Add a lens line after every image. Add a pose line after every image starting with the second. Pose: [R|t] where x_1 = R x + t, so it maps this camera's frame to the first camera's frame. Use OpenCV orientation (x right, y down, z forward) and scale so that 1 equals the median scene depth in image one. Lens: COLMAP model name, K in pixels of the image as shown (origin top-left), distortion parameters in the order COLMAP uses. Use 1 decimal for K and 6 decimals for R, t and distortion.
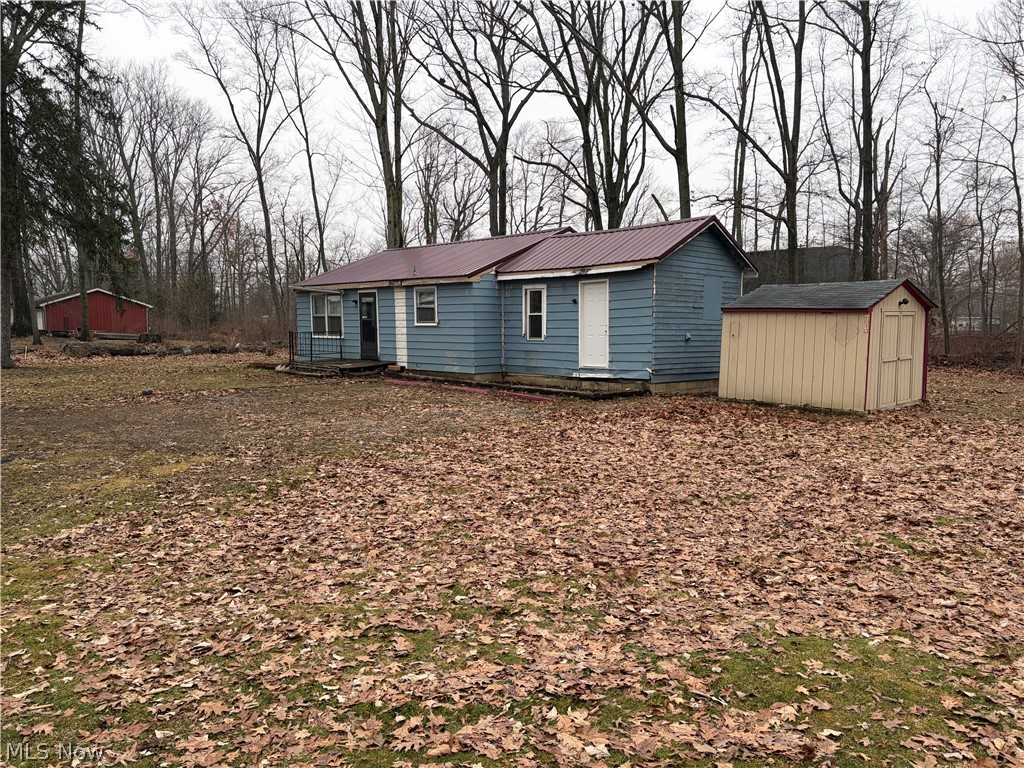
lens RADIAL K [[769.4, 0, 516.5], [0, 769.4, 388.8], [0, 0, 1]] dist [0.062240, -0.063482]
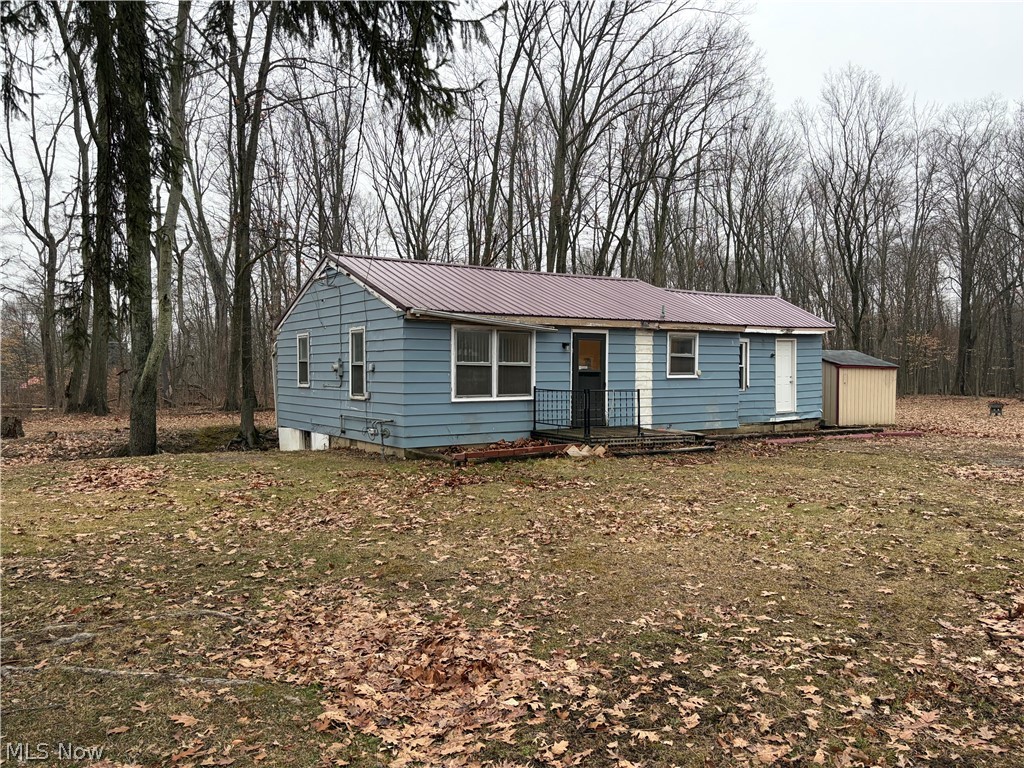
lens RADIAL K [[769.4, 0, 512.8], [0, 769.4, 384.5], [0, 0, 1]] dist [0.062240, -0.063482]
pose [[0.175861, -0.015398, 0.984295, -1.065929], [0.084509, 0.996423, 0.000488, -0.098586], [-0.980781, 0.083096, 0.176533, 1.117200]]
